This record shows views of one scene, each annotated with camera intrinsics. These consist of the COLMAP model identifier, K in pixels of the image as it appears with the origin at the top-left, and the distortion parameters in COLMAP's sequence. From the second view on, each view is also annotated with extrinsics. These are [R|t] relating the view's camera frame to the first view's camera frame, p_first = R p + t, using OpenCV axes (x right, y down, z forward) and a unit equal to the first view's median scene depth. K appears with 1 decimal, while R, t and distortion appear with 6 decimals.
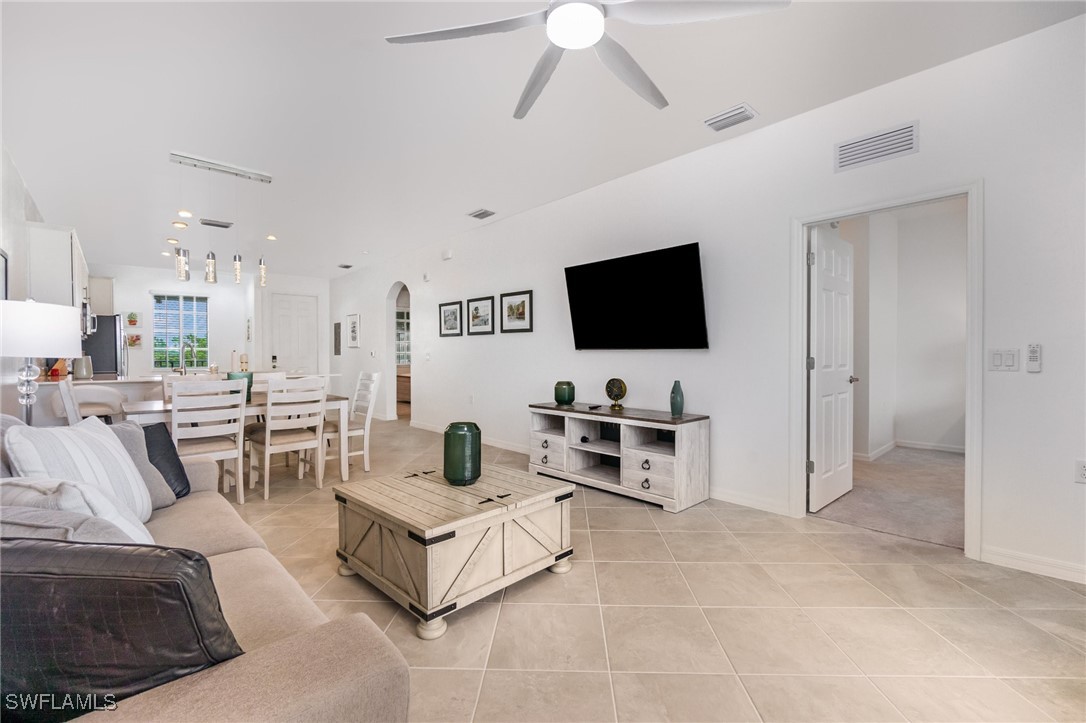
lens RADIAL K [[467.3, 0, 546.0], [0, 467.3, 359.8], [0, 0, 1]] dist [-0.002431, -0.000247]
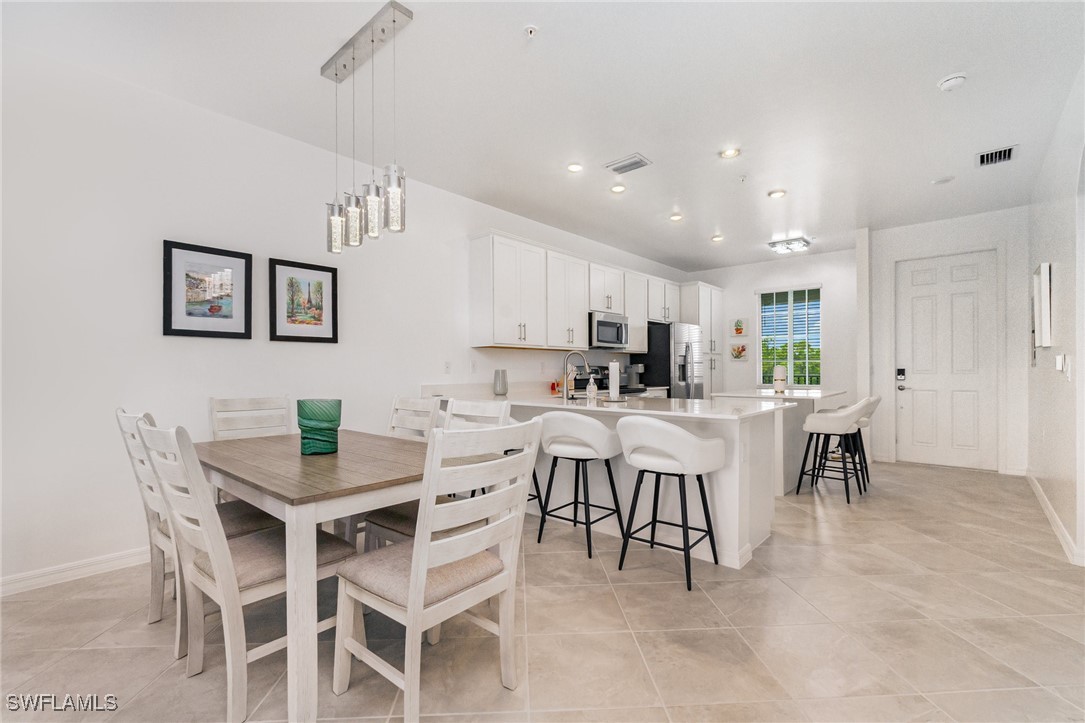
lens RADIAL K [[470.7, 0, 545.4], [0, 470.7, 372.3], [0, 0, 1]] dist [-0.001143, 0.000098]
pose [[0.090680, 0.005122, -0.995867, -0.081288], [-0.007438, 0.999962, 0.004466, -0.007792], [0.995852, 0.007002, 0.090714, 1.067833]]
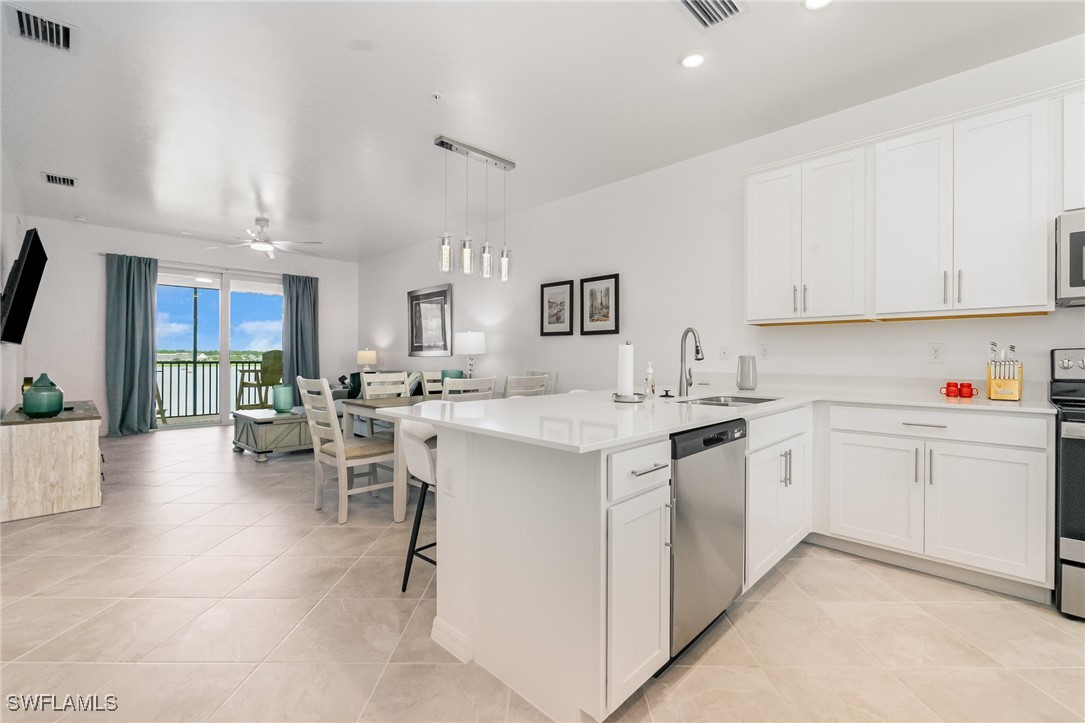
lens RADIAL K [[468.1, 0, 548.9], [0, 468.1, 356.0], [0, 0, 1]] dist [-0.000804, 0.000068]
pose [[-0.999088, -0.004896, -0.042406, -0.722243], [-0.005359, 0.999927, 0.010805, -0.013668], [0.042350, 0.011022, -0.999042, 1.770531]]
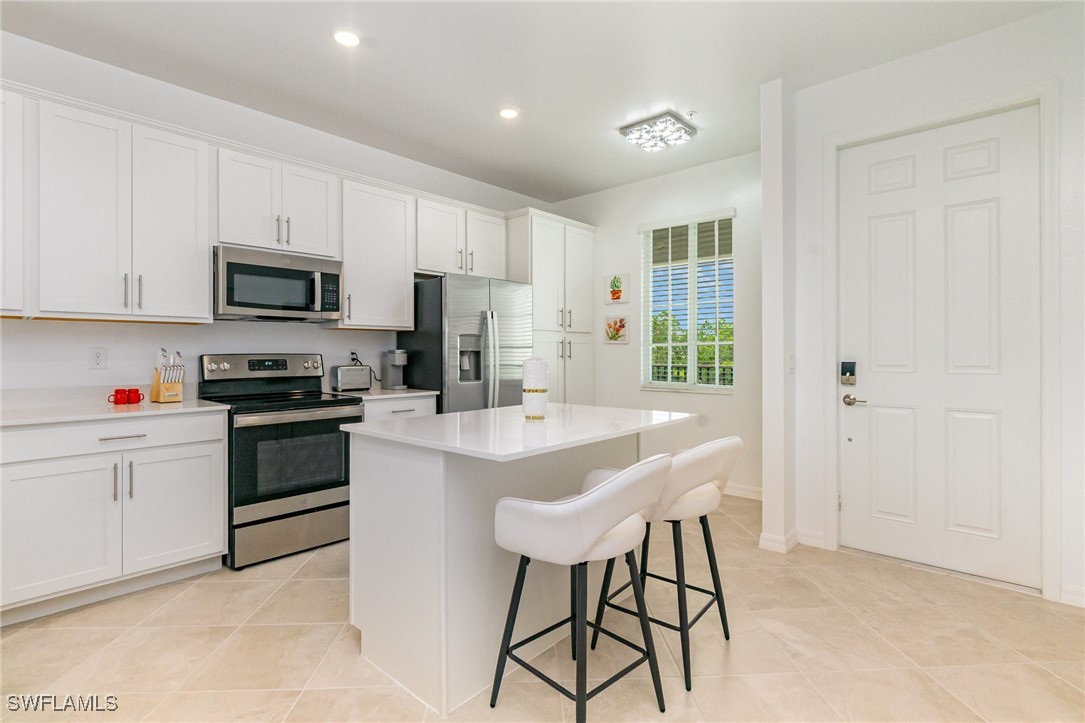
lens RADIAL K [[521.1, 0, 545.6], [0, 521.1, 352.5], [0, 0, 1]] dist [-0.000821, -0.000229]
pose [[0.084814, 0.000325, -0.996397, -0.583978], [-0.010040, 0.999949, -0.000528, -0.026037], [0.996346, 0.010048, 0.084813, 1.660263]]
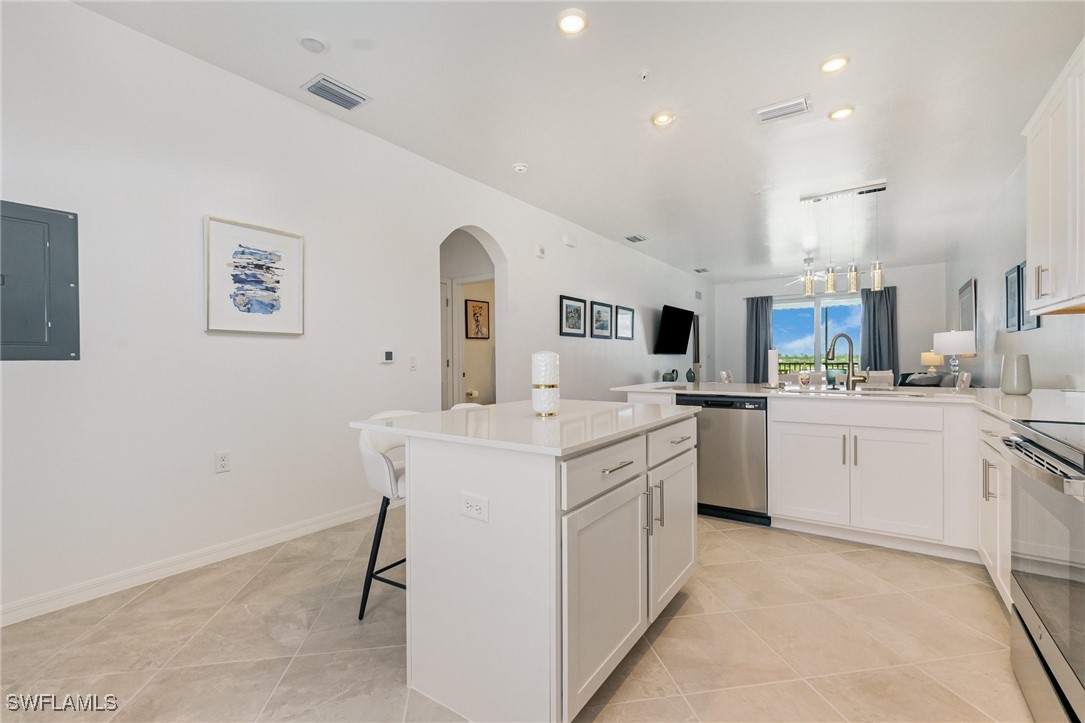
lens RADIAL K [[466.8, 0, 545.5], [0, 466.8, 359.8], [0, 0, 1]] dist [-0.002431, -0.000247]
pose [[-0.204775, 0.000582, 0.978809, -1.517775], [0.018718, 0.999819, 0.003321, -0.014314], [-0.978630, 0.019001, -0.204749, 1.781331]]
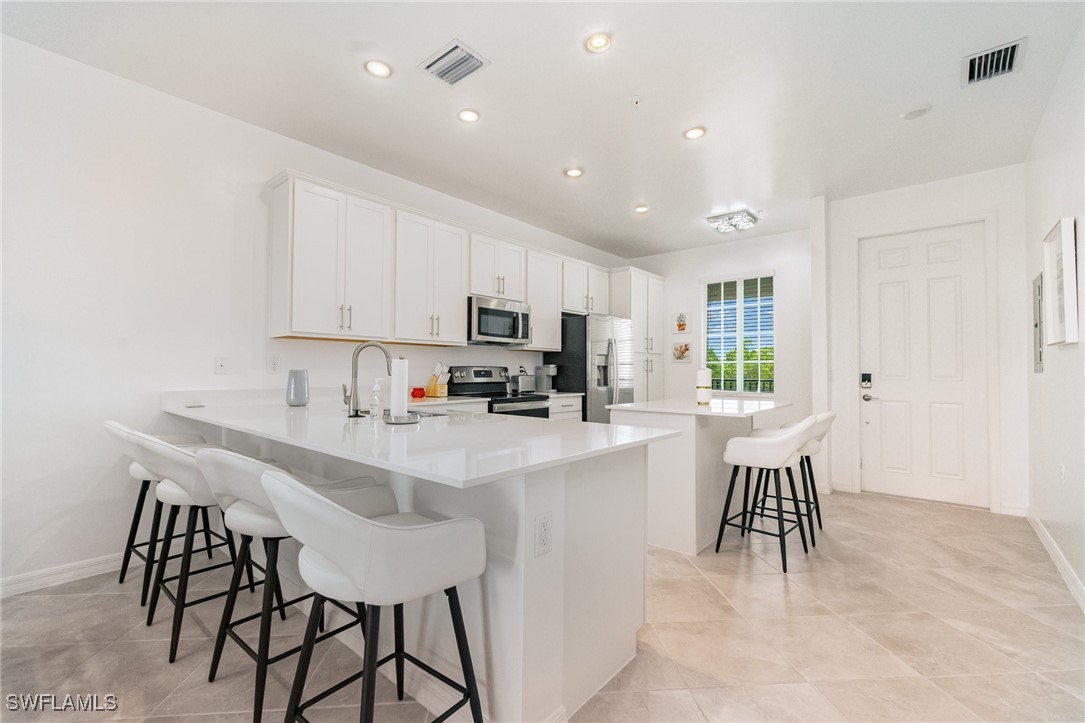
lens RADIAL K [[464.3, 0, 547.2], [0, 464.3, 362.1], [0, 0, 1]] dist [-0.001146, -0.000058]
pose [[0.119929, -0.018181, -0.992616, -0.351848], [-0.016717, 0.999654, -0.020329, -0.011663], [0.992642, 0.019032, 0.119583, 1.338586]]
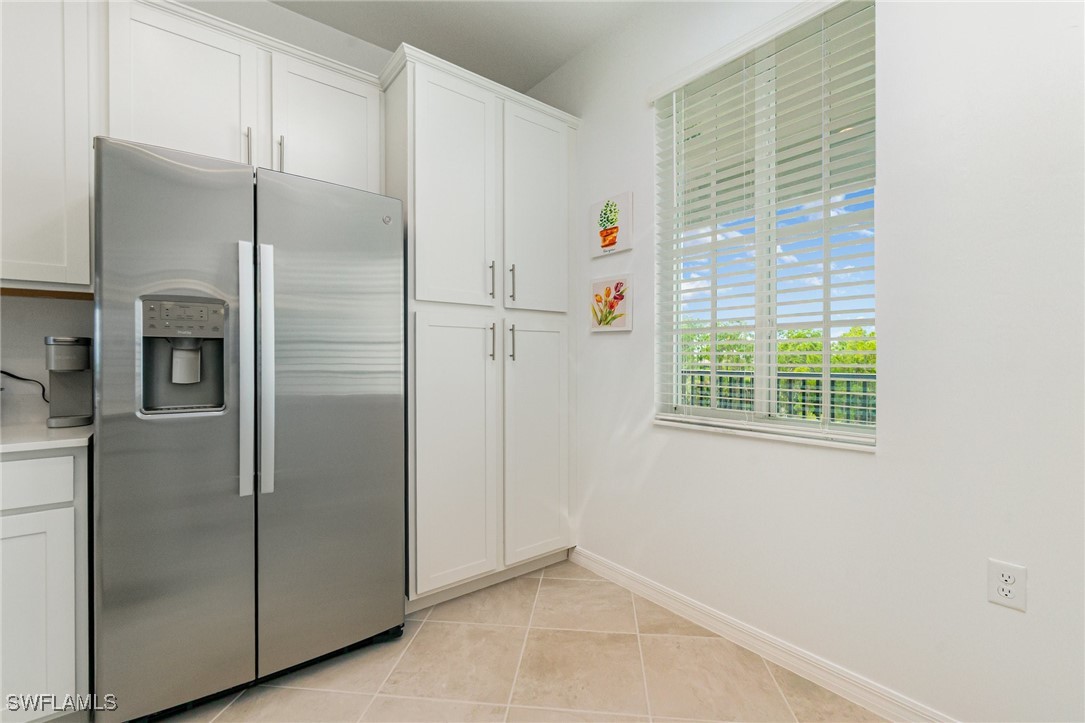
lens RADIAL K [[471.8, 0, 551.0], [0, 471.8, 360.4], [0, 0, 1]] dist [-0.001799, -0.000240]
pose [[-0.071831, 0.003367, -0.997411, -1.158791], [-0.012000, 0.999919, 0.004240, -0.016563], [0.997345, 0.012273, -0.071785, 1.880109]]
